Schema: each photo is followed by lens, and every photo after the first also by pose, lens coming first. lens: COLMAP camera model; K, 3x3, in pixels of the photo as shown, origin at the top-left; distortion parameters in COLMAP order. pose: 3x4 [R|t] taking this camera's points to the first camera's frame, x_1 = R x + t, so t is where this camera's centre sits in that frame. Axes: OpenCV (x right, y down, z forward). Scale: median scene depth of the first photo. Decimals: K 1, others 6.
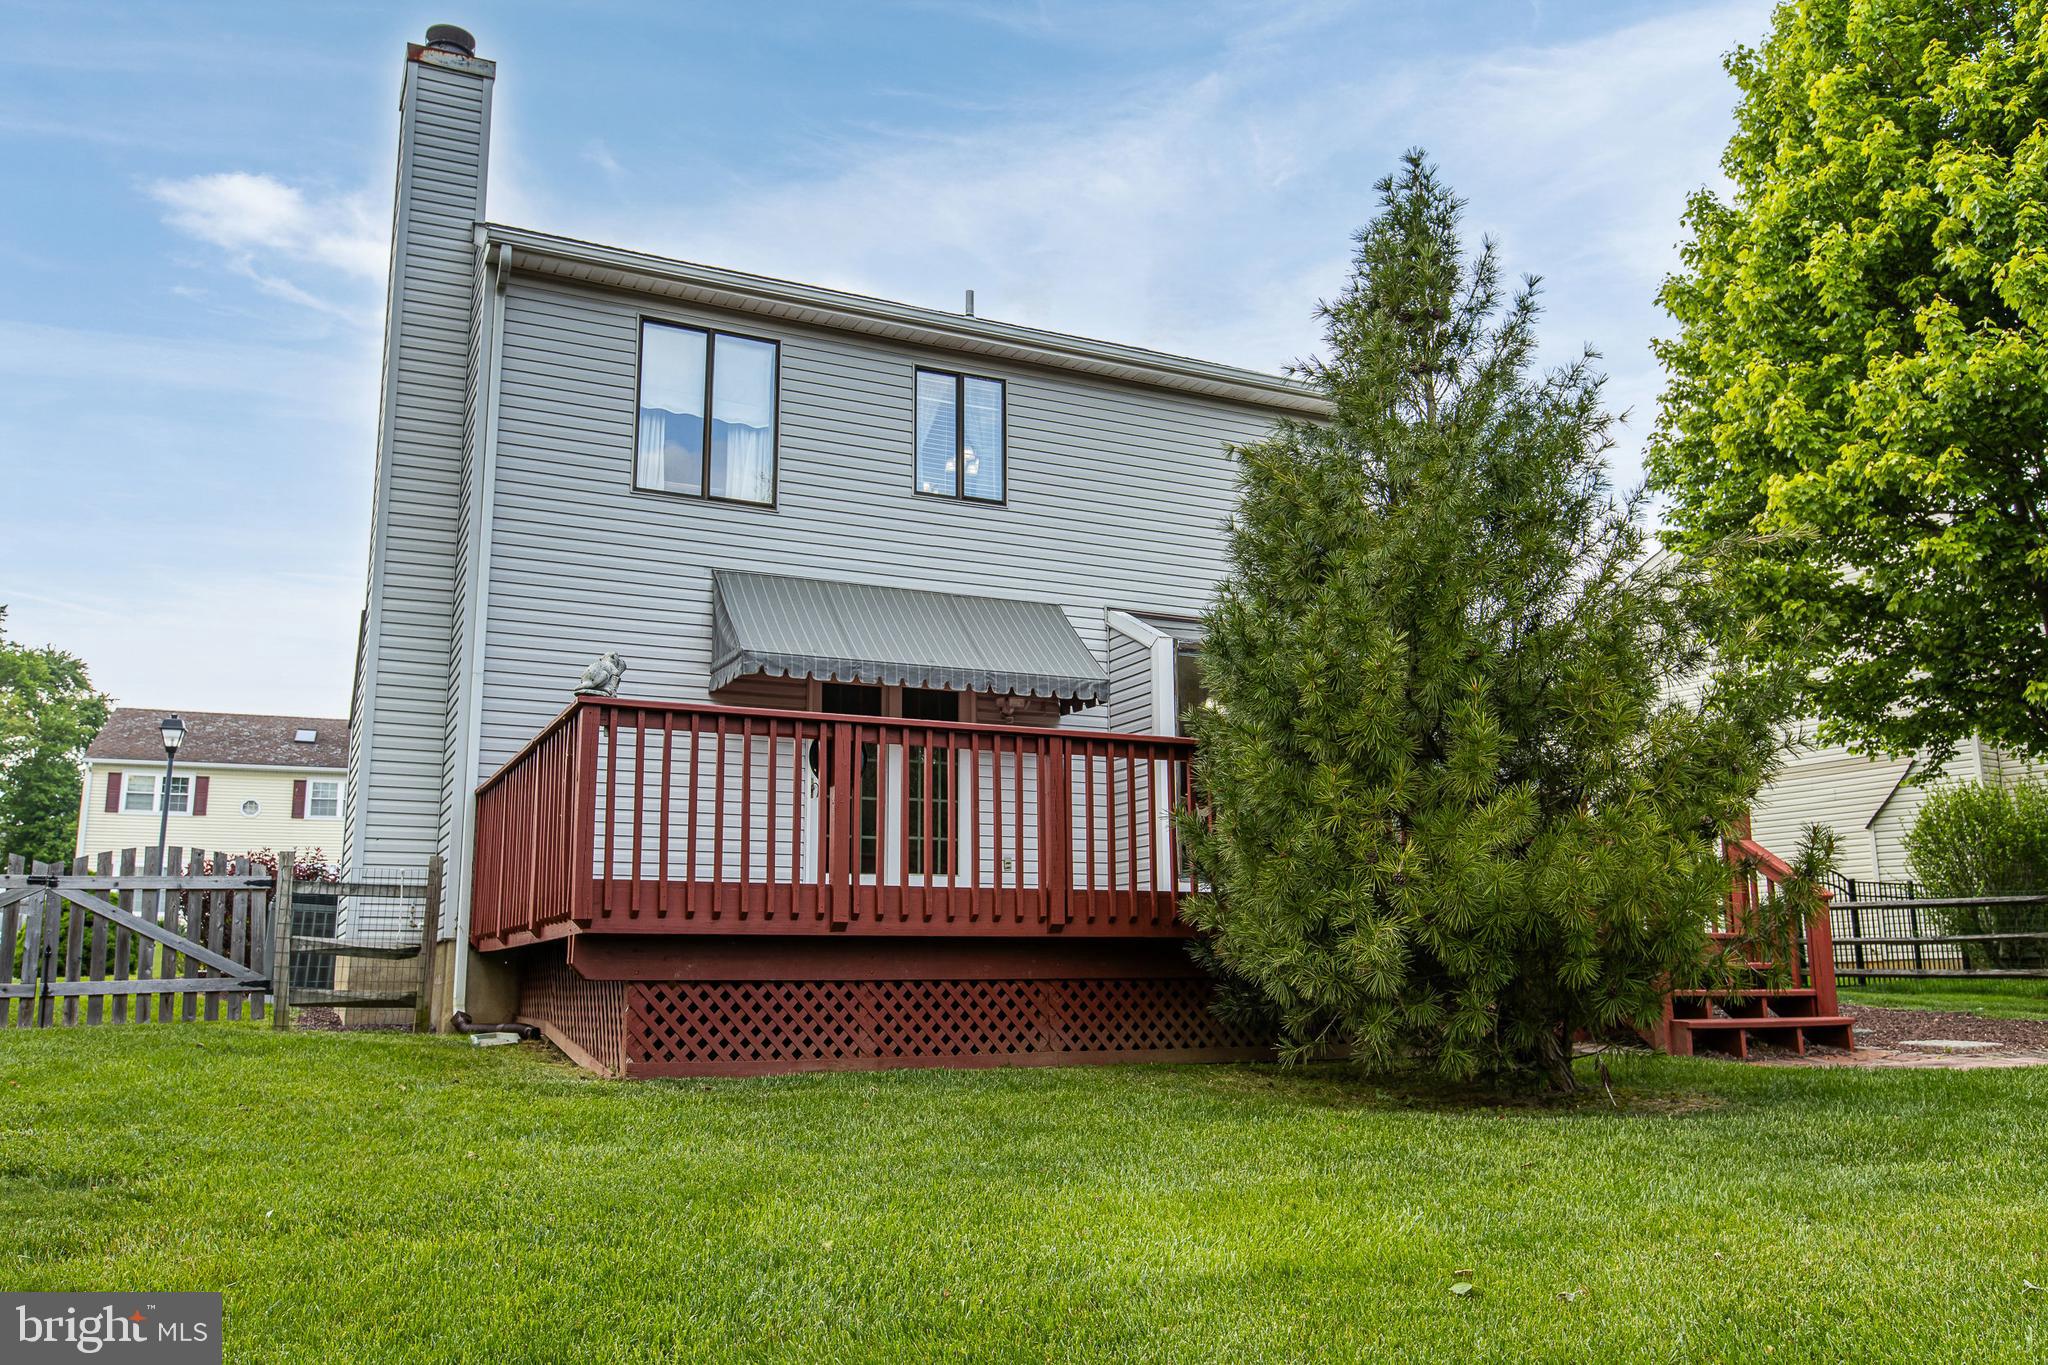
lens RADIAL K [[1599.0, 0, 1022.0], [0, 1599.0, 685.2], [0, 0, 1]] dist [0.004060, -0.000613]
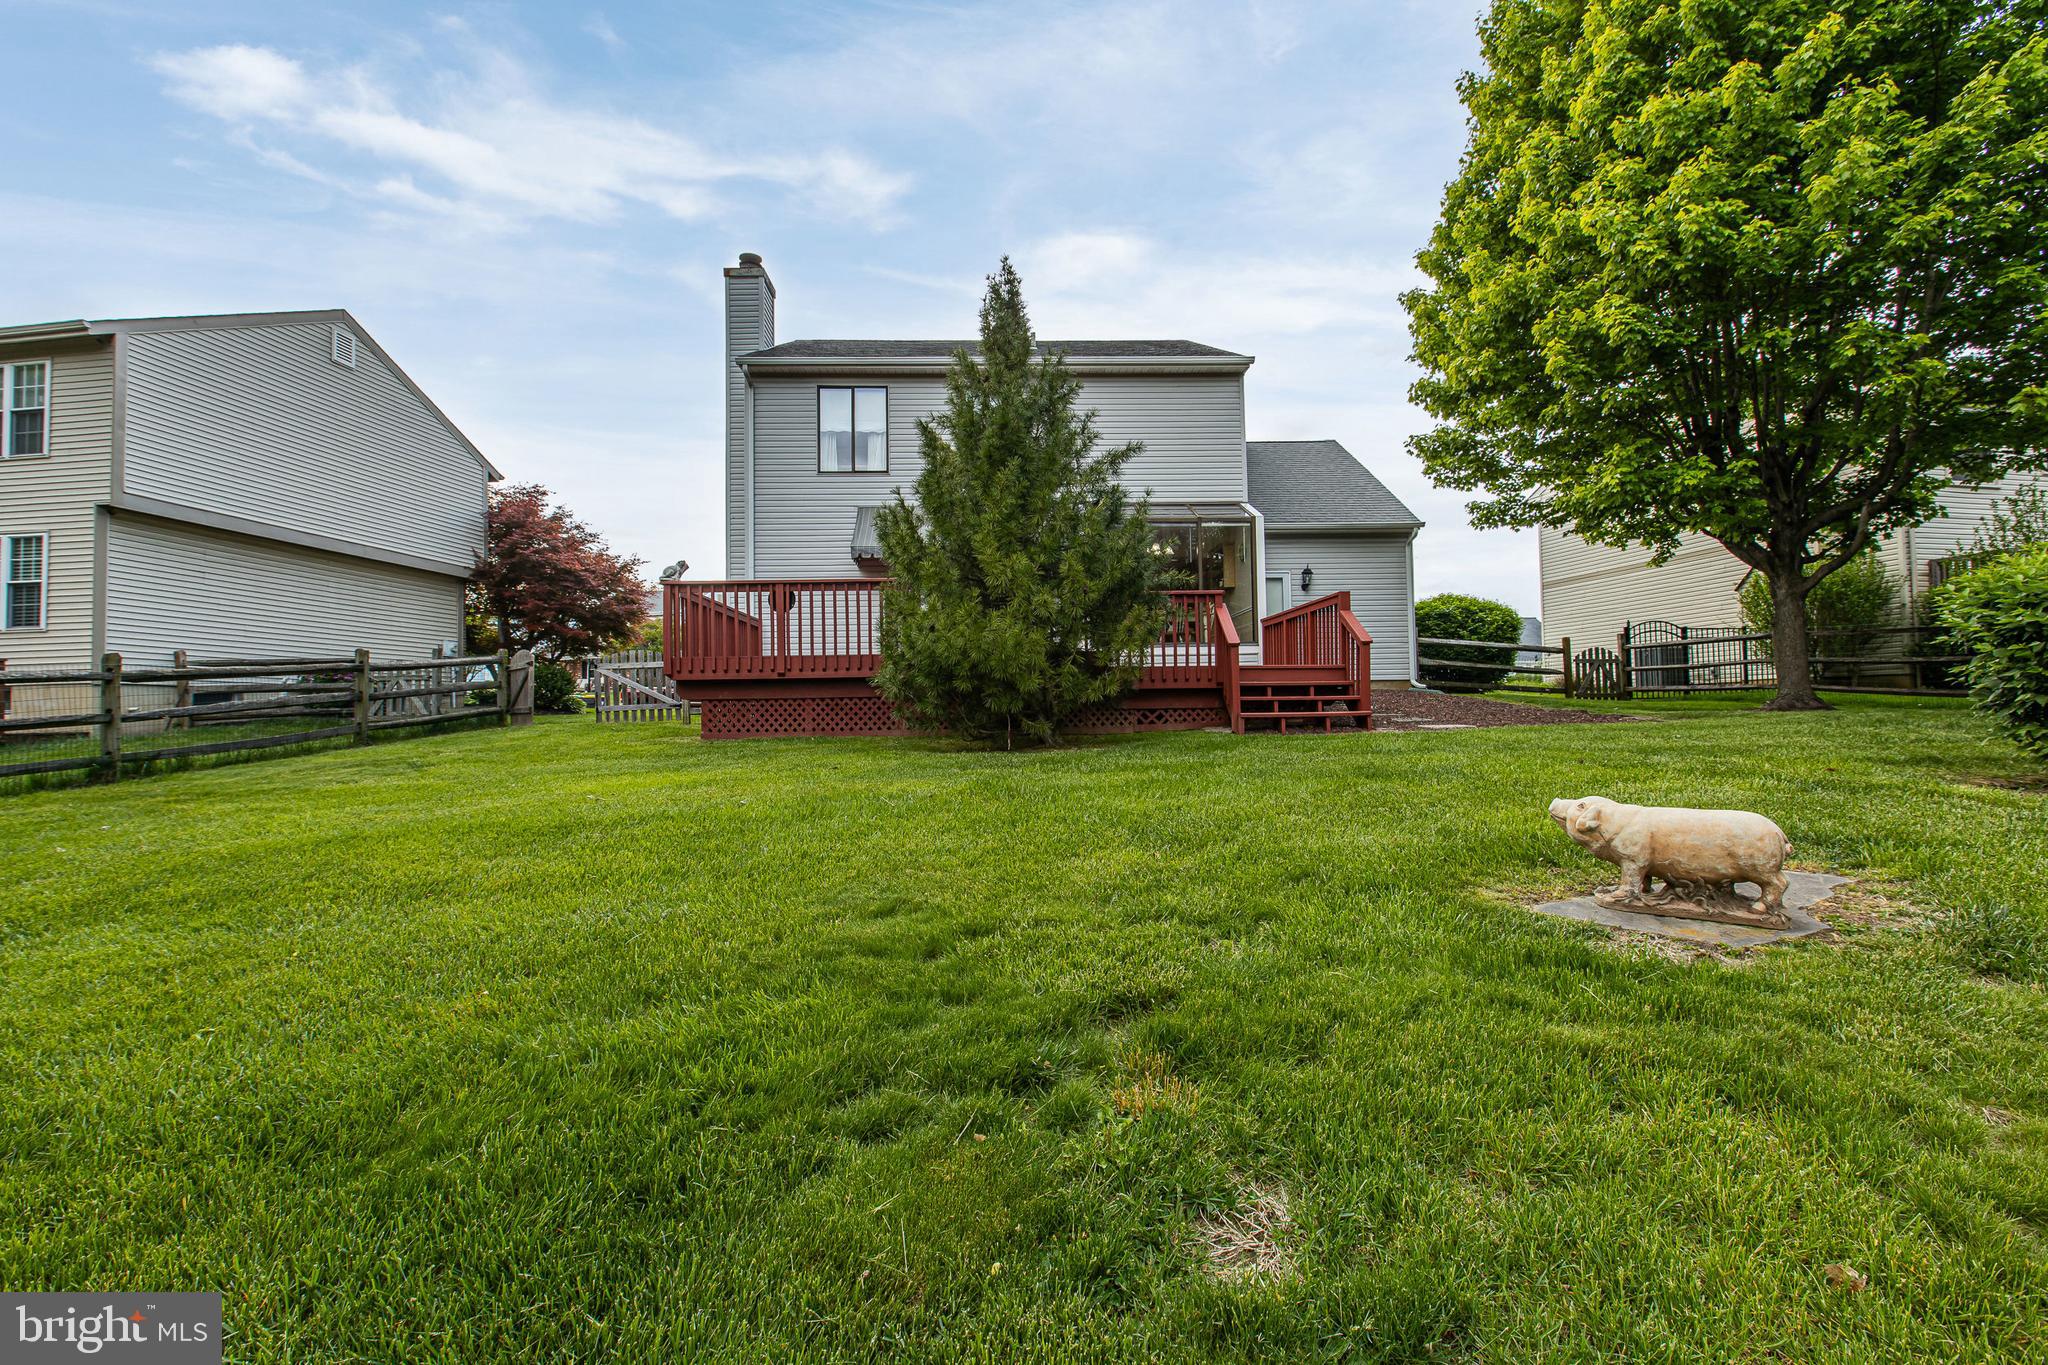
lens RADIAL K [[905.0, 0, 1025.6], [0, 905.0, 687.4], [0, 0, 1]] dist [0.000819, 0.001376]
pose [[0.915870, -0.021893, -0.400879, 0.503356], [0.084509, 0.986653, 0.139190, 0.014139], [0.392481, -0.161358, 0.905496, -0.016490]]
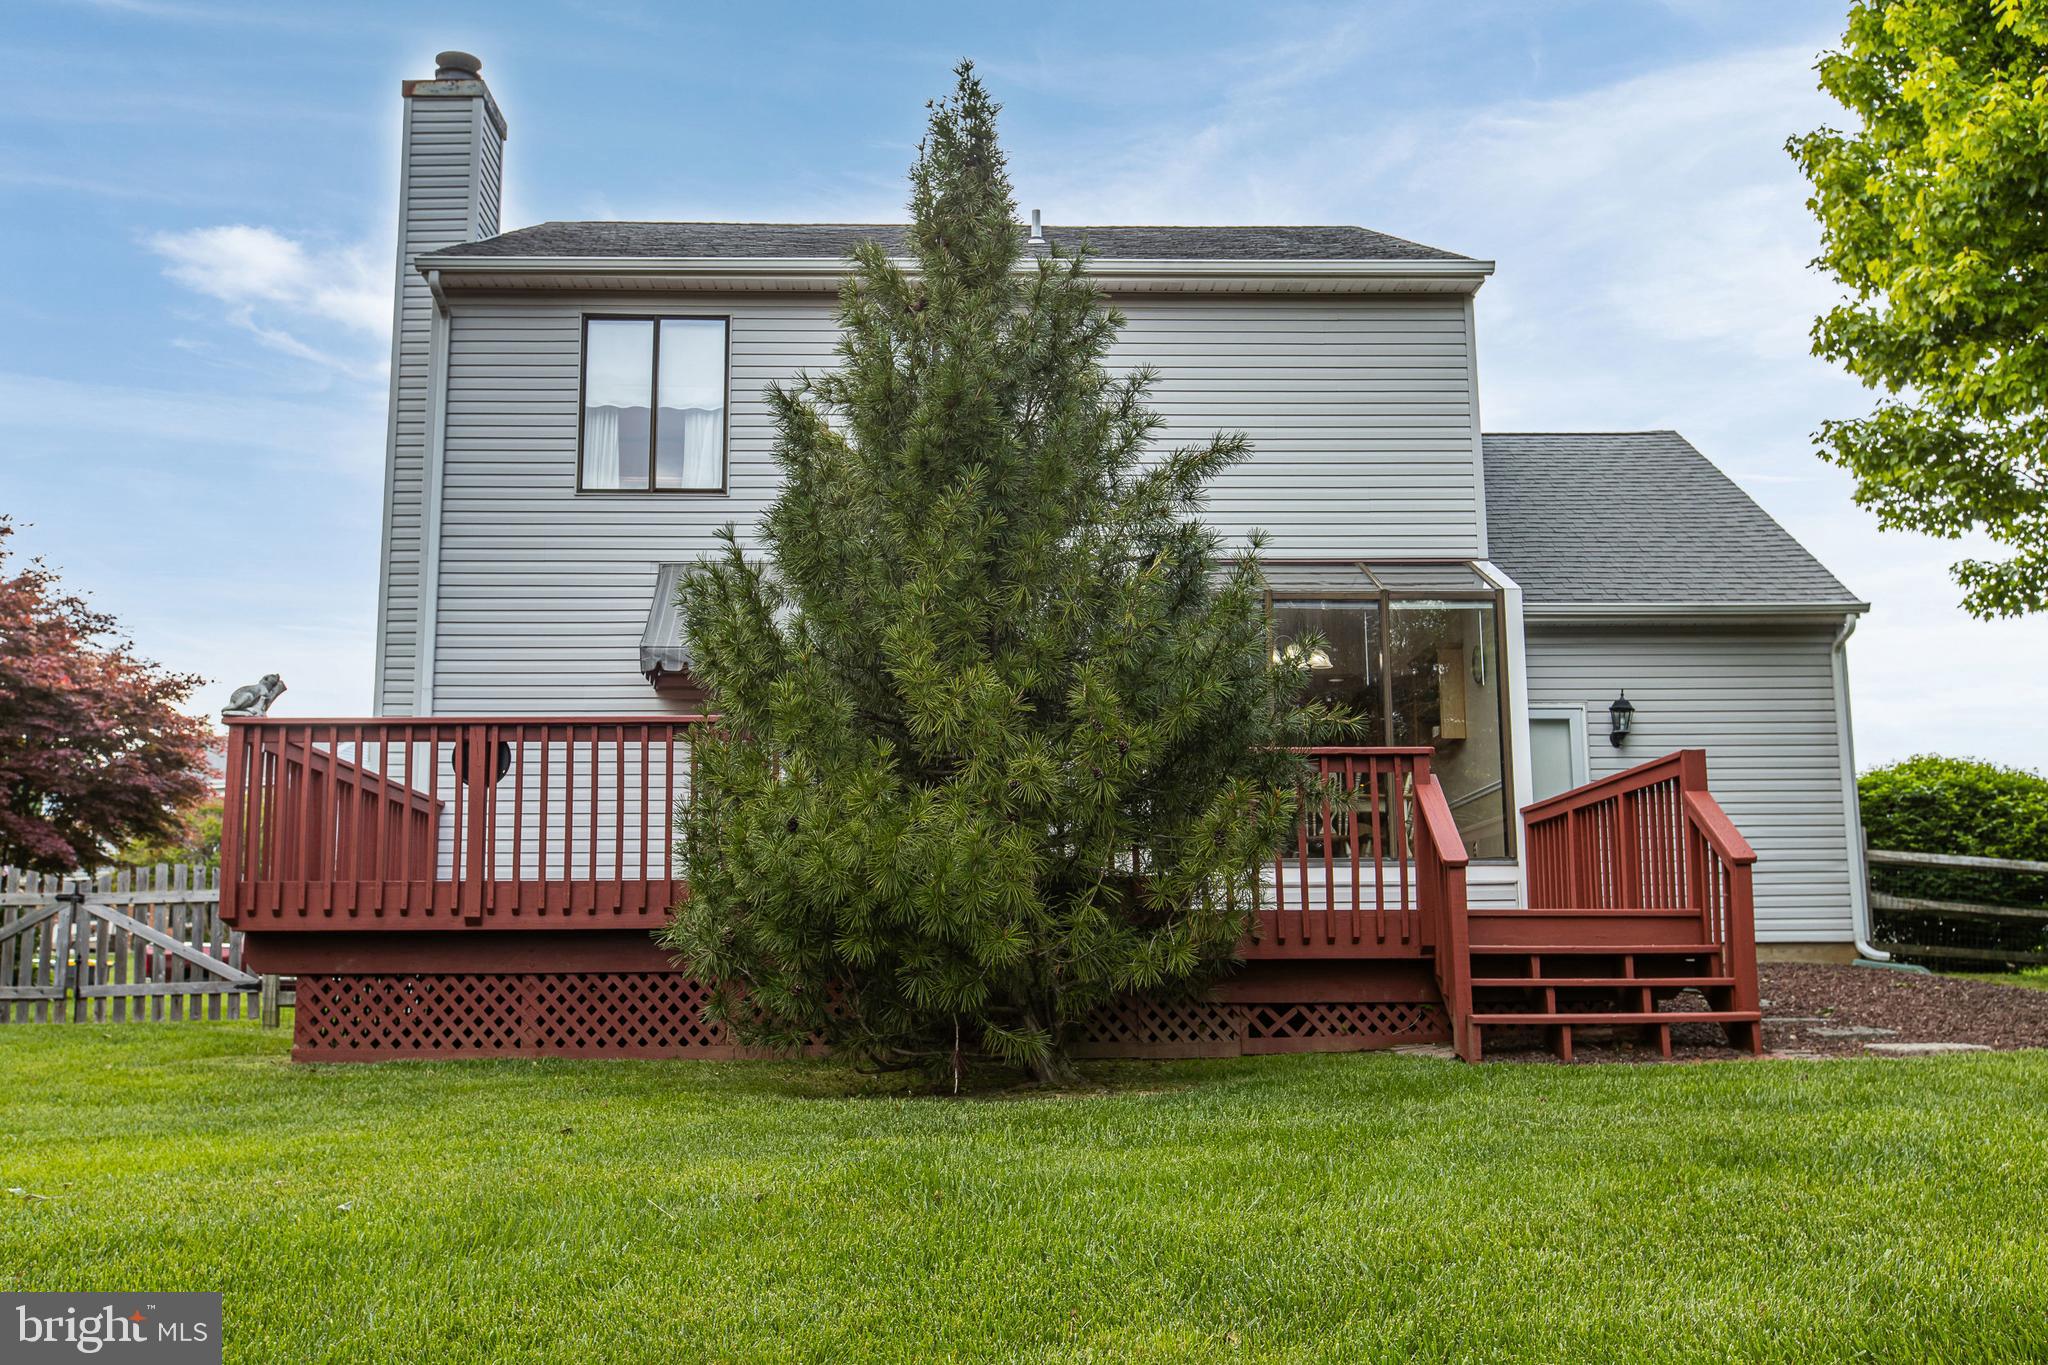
lens RADIAL K [[1964.2, 0, 1018.4], [0, 1964.2, 682.9], [0, 0, 1]] dist [-0.013076, 0.000000]
pose [[0.913153, -0.069593, -0.401633, 0.516111], [0.077734, 0.996966, 0.003988, 0.013398], [0.400137, -0.034863, 0.915792, -0.013106]]
